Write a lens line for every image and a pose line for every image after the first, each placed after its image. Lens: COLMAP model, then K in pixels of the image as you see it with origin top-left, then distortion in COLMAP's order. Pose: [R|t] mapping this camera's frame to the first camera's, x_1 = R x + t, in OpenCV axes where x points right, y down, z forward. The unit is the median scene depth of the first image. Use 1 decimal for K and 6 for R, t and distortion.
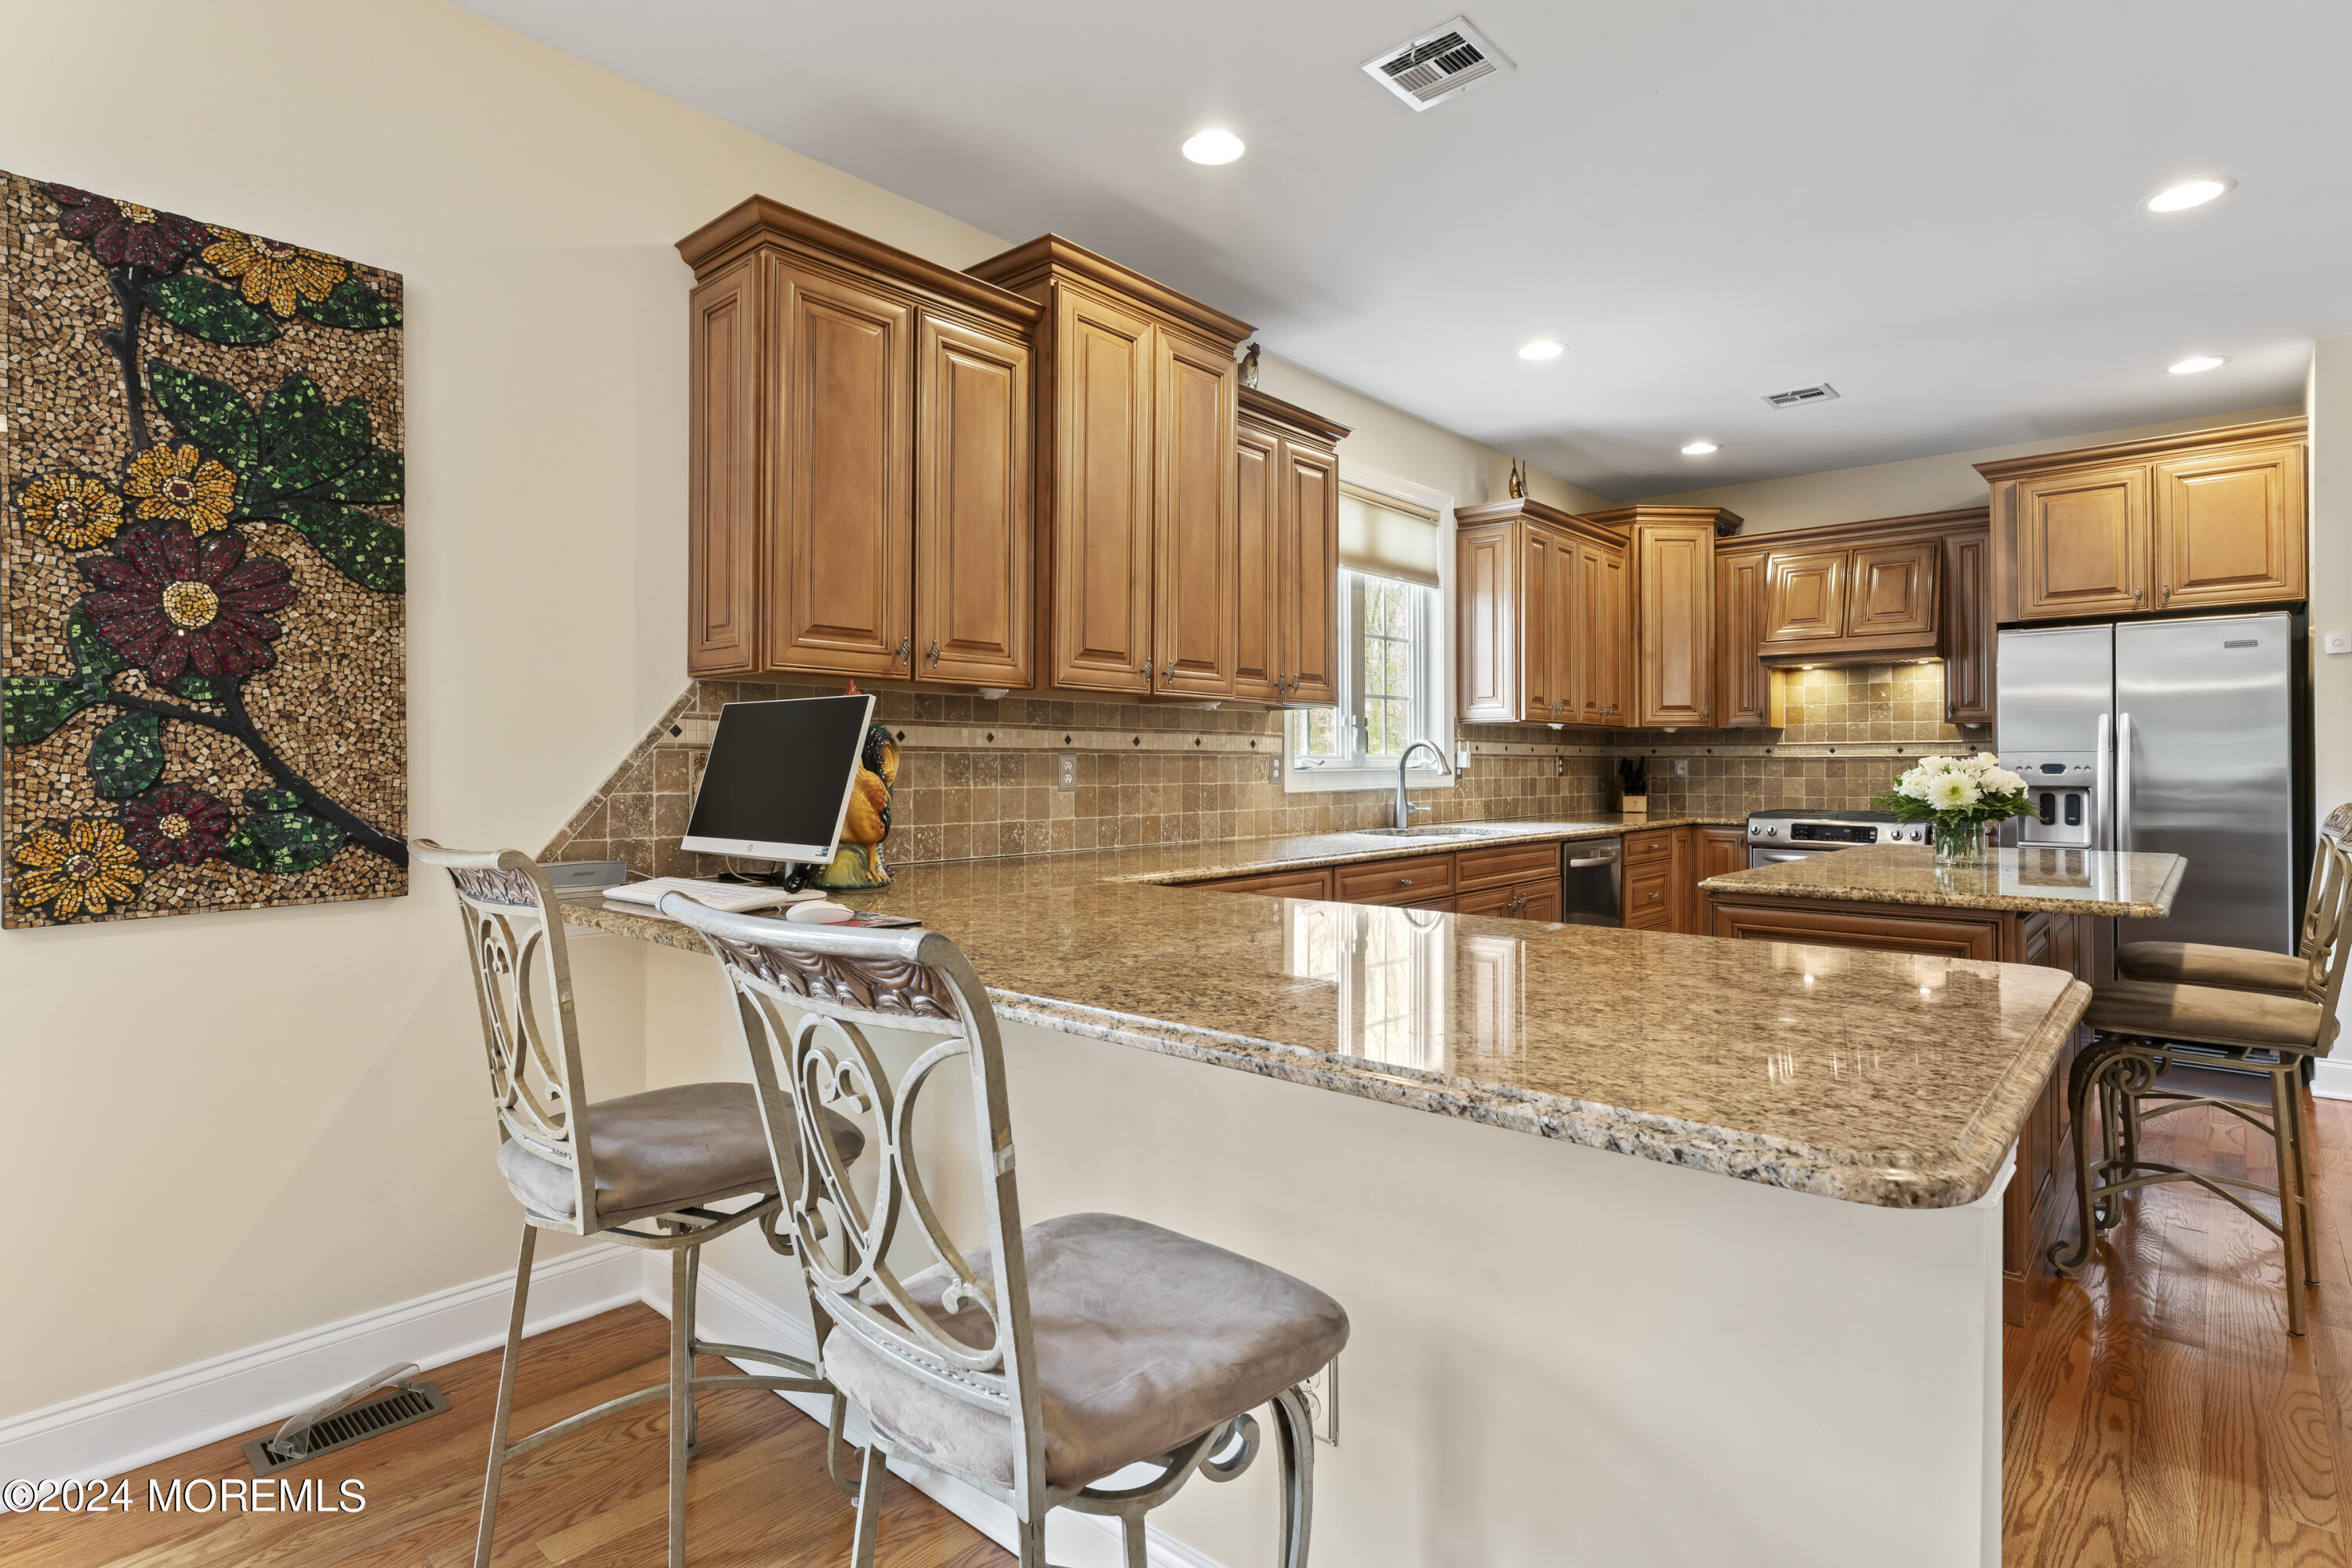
lens RADIAL K [[1182.6, 0, 1174.4], [0, 1182.6, 755.6], [0, 0, 1]] dist [0.000346, -0.000248]
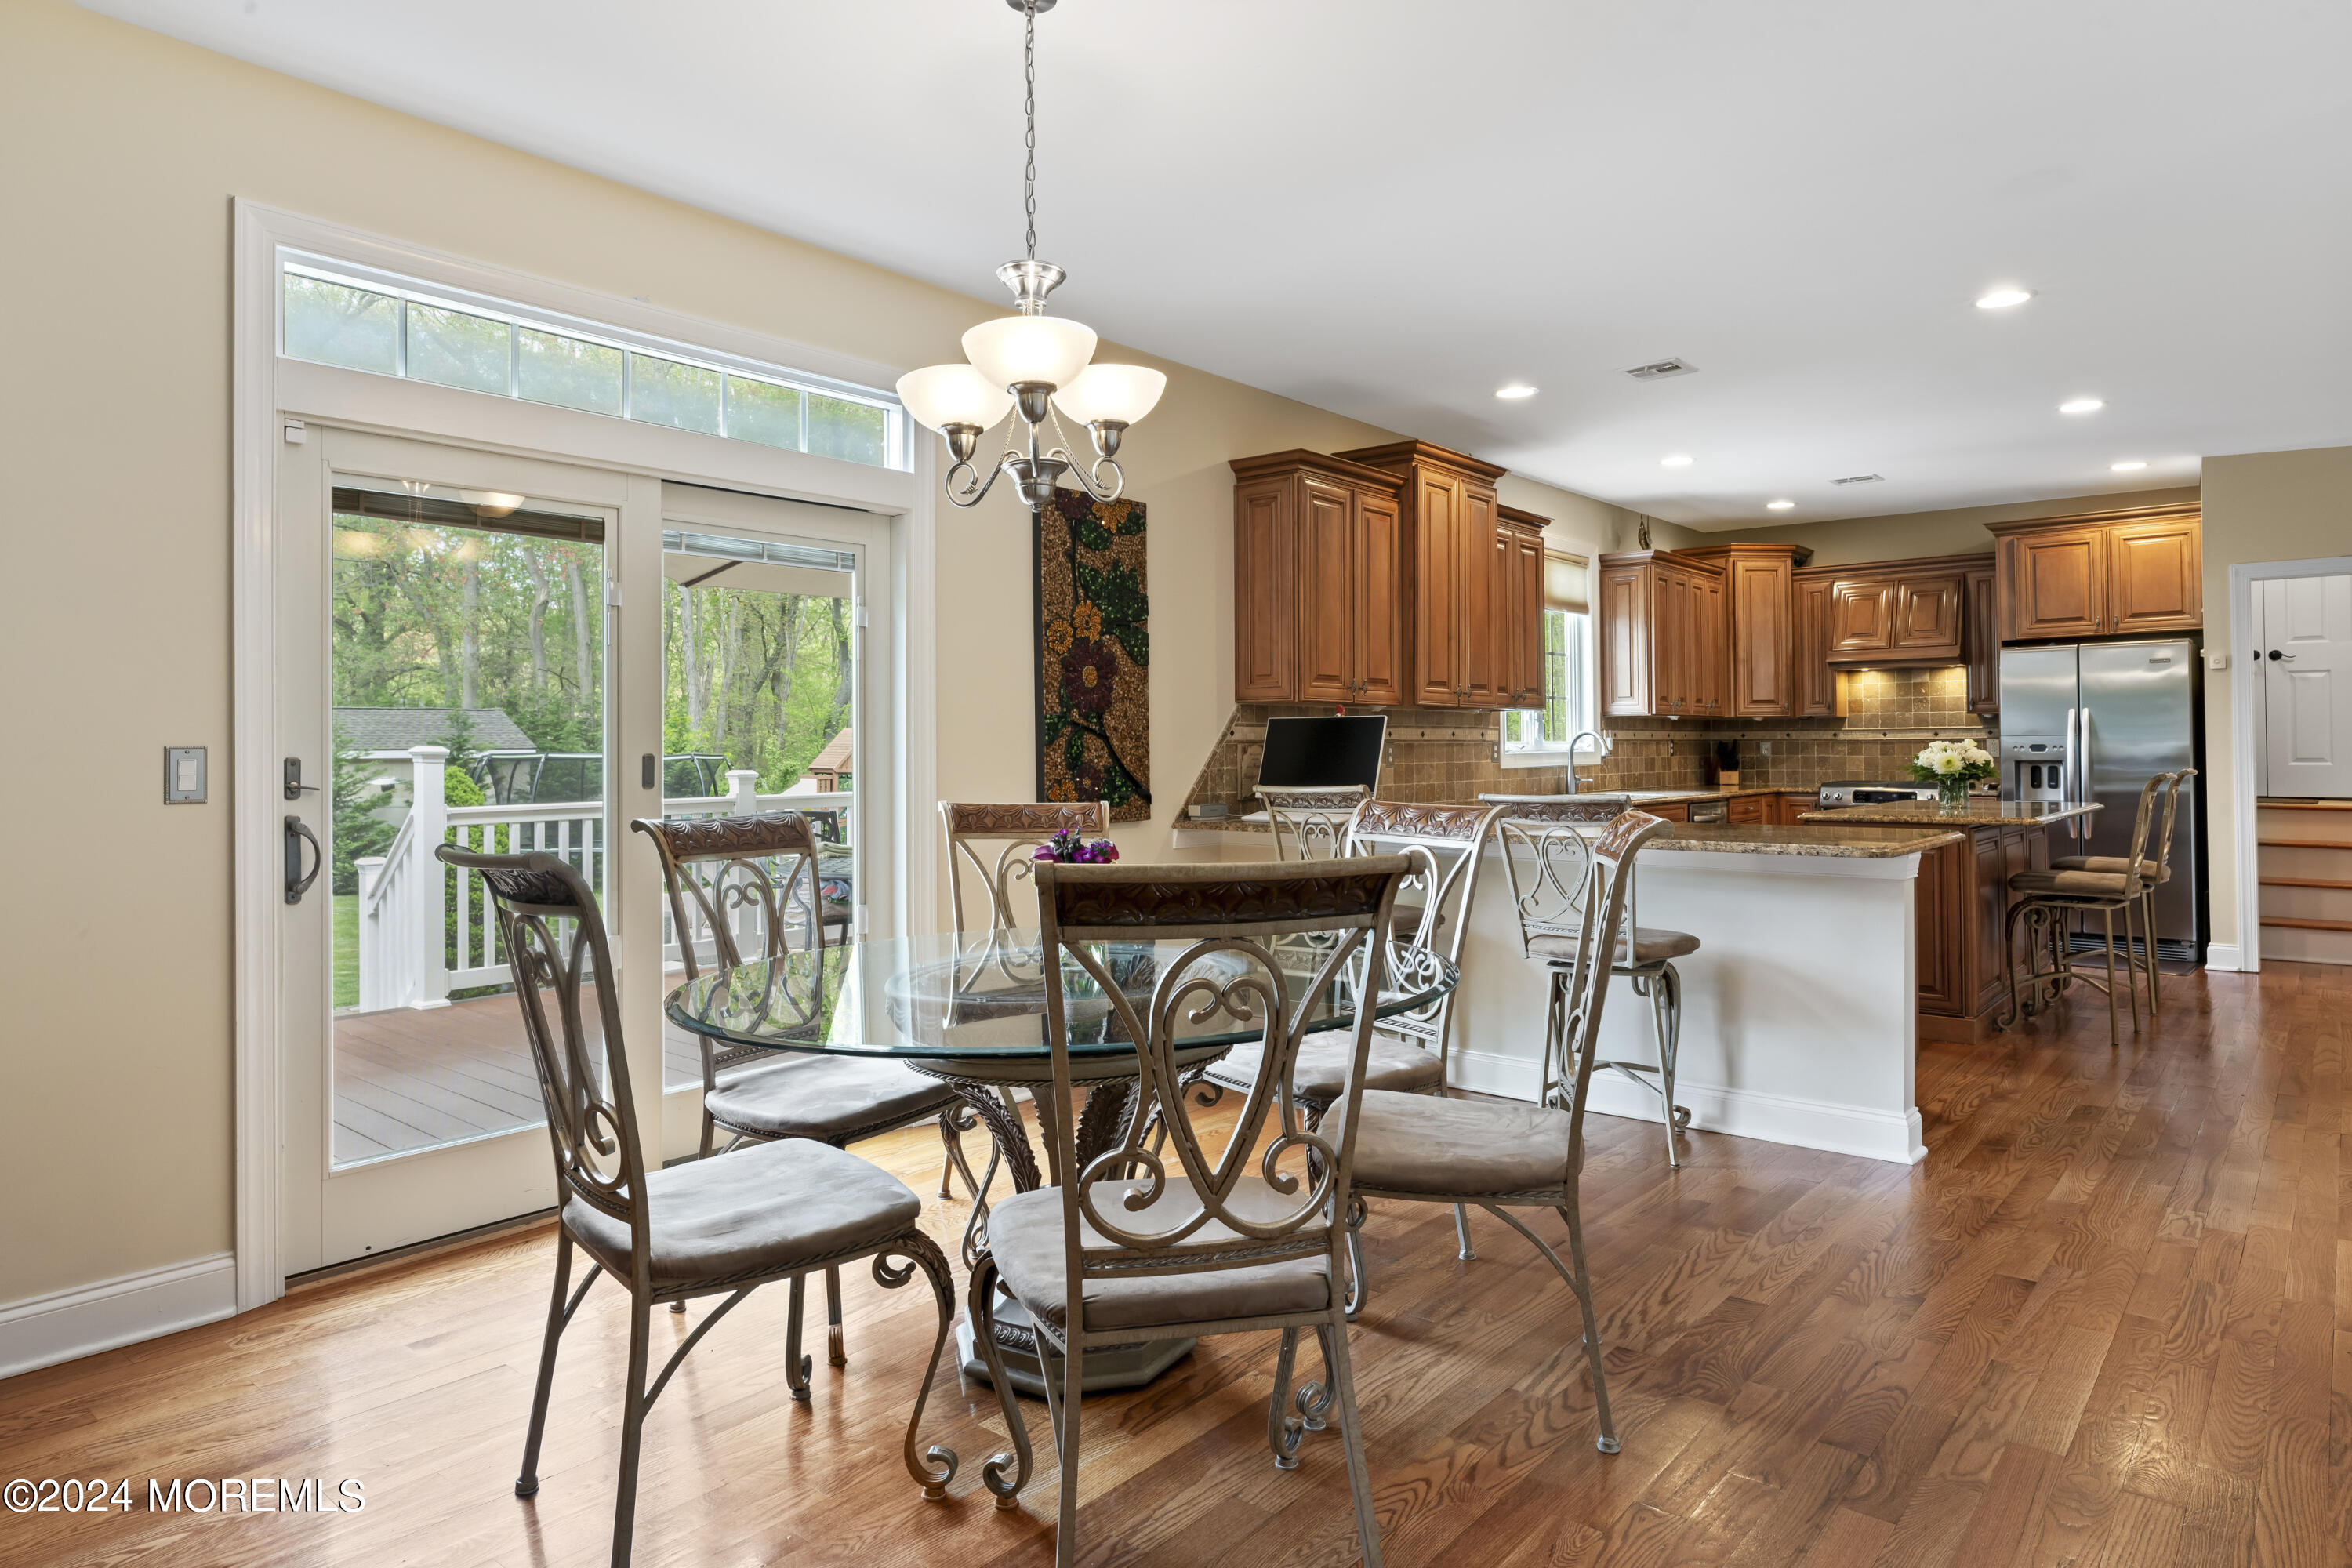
lens RADIAL K [[1379.3, 0, 1168.1], [0, 1379.3, 730.6], [0, 0, 1]] dist [0.001136, -0.000903]
pose [[0.999825, -0.006733, 0.017452, -0.310761], [0.006815, 0.999966, -0.004606, -0.008734], [-0.017420, 0.004724, 0.999837, -0.608231]]
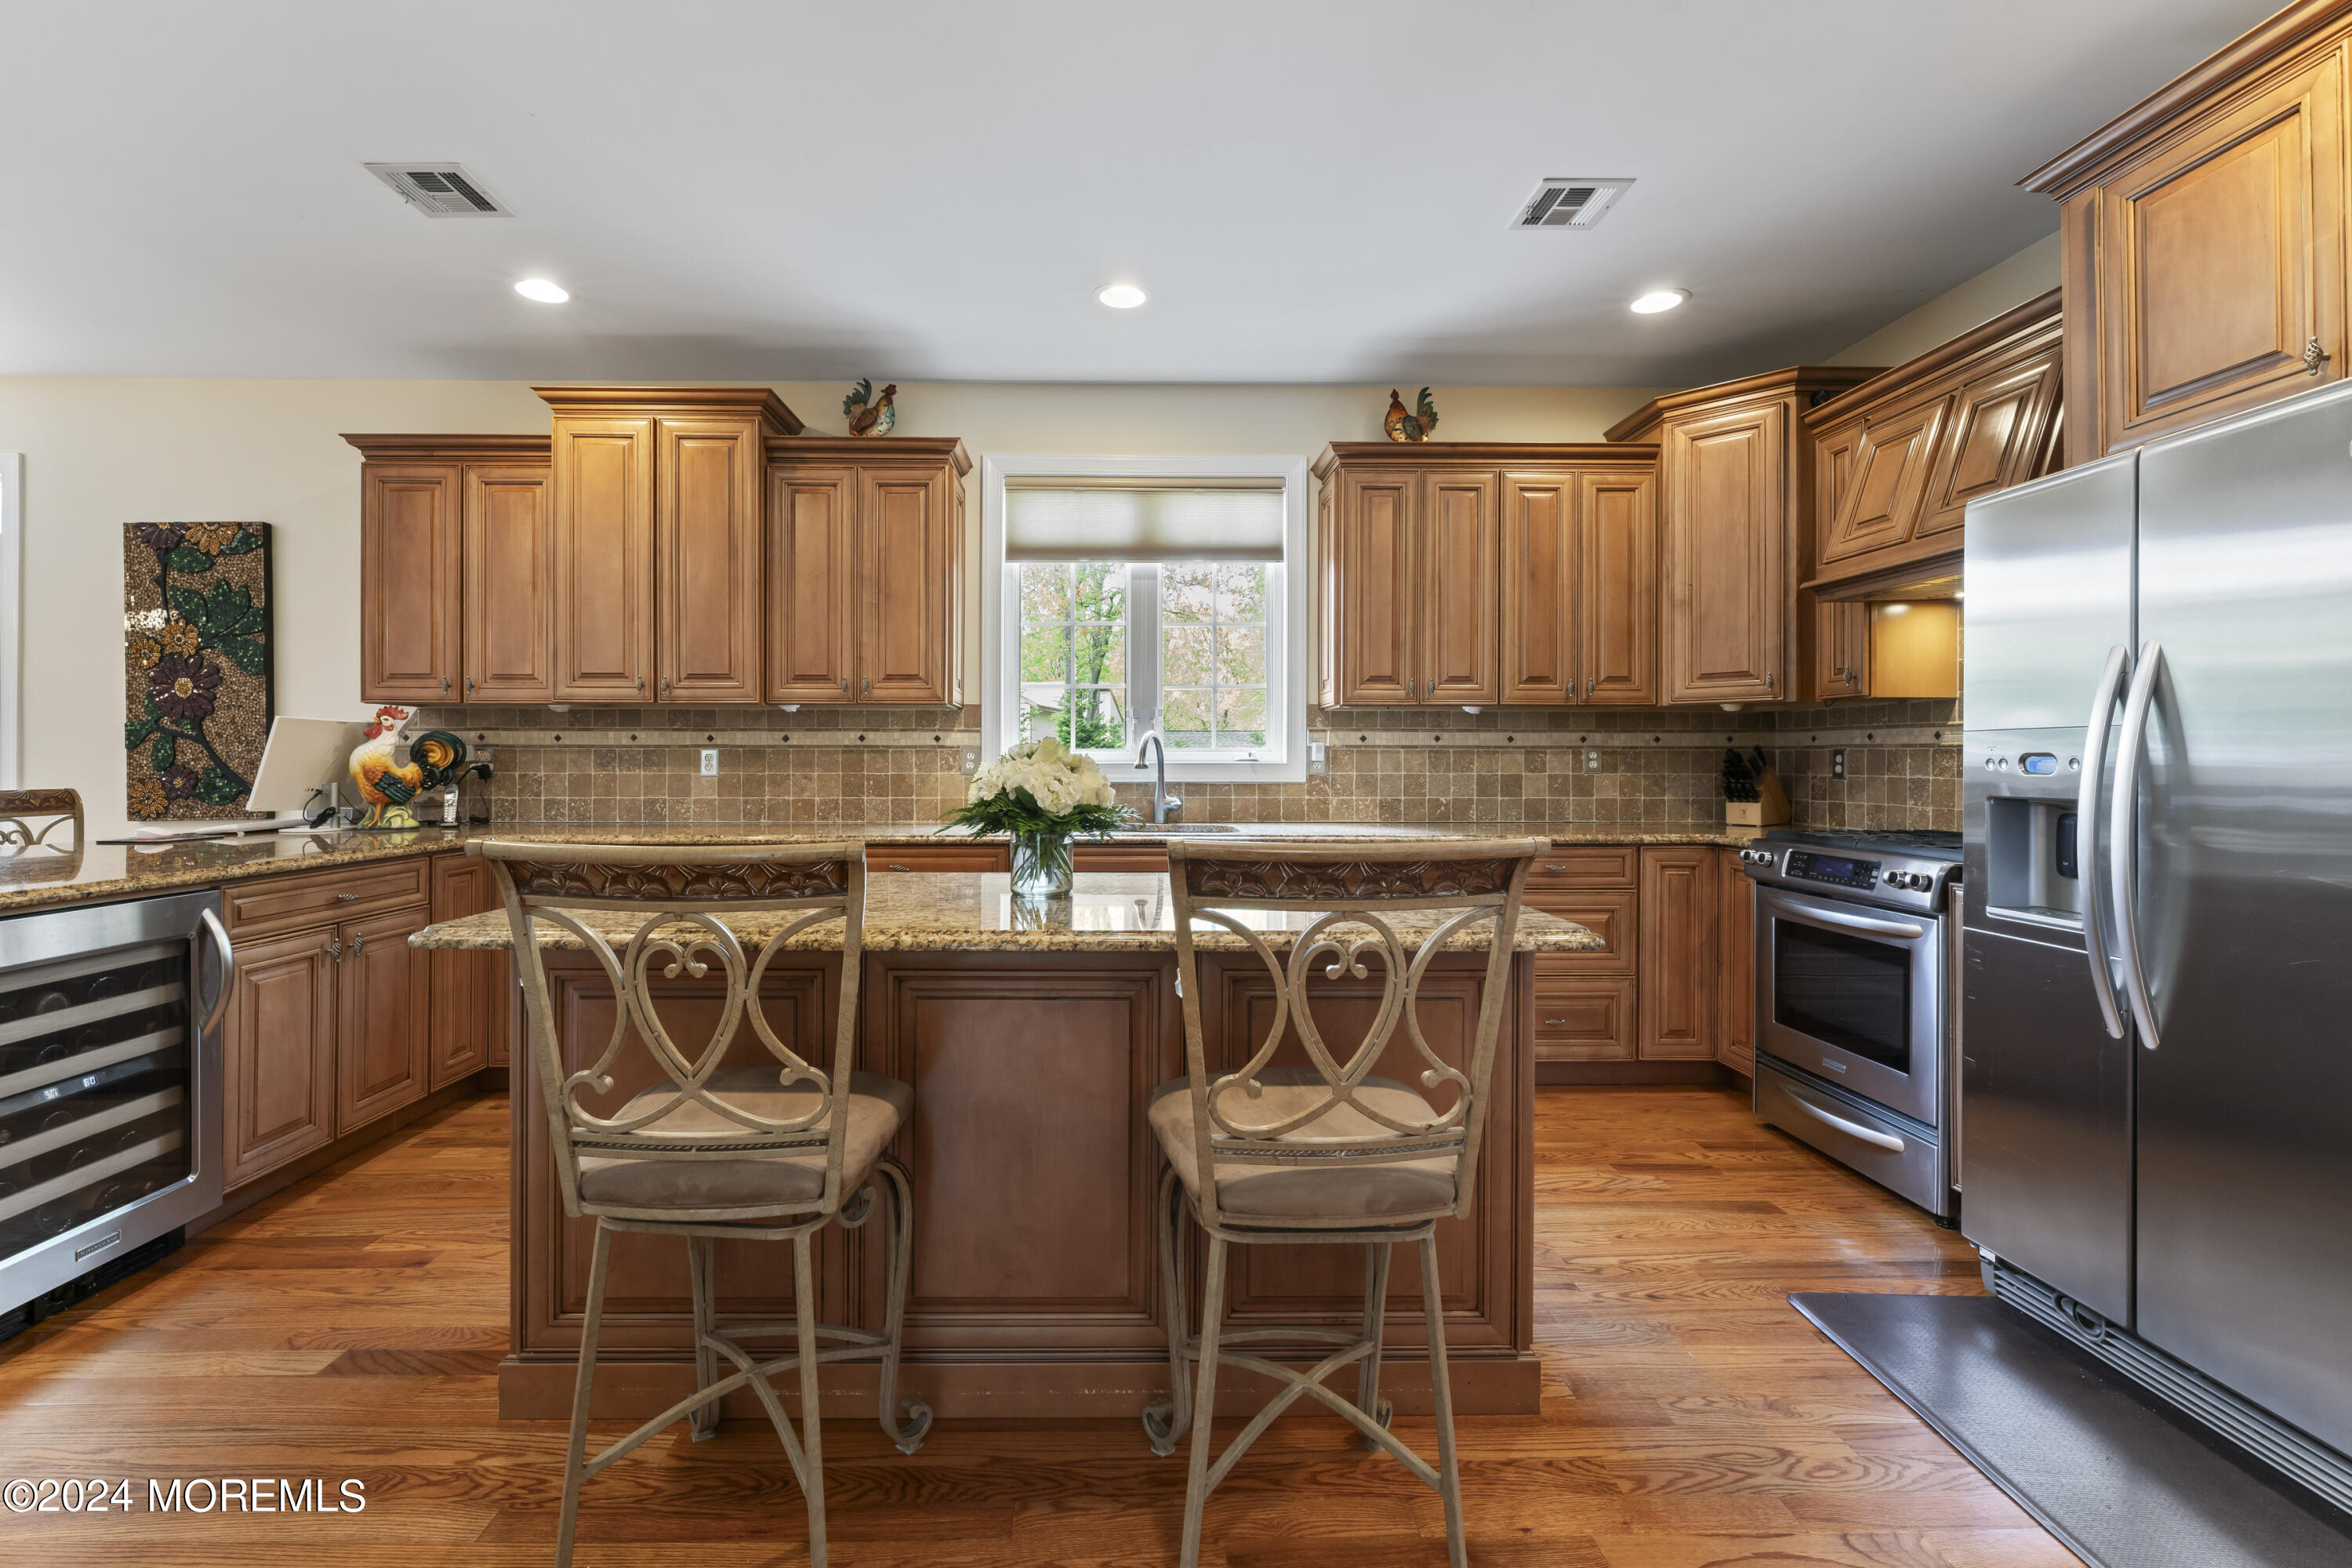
lens RADIAL K [[1010.2, 0, 1126.5], [0, 1010.2, 766.1], [0, 0, 1]] dist [-0.002666, -0.000376]
pose [[0.673042, 0.003706, -0.739595, 0.798034], [0.004424, 0.999949, 0.009037, 0.007234], [0.739591, -0.009355, 0.672991, 0.437267]]
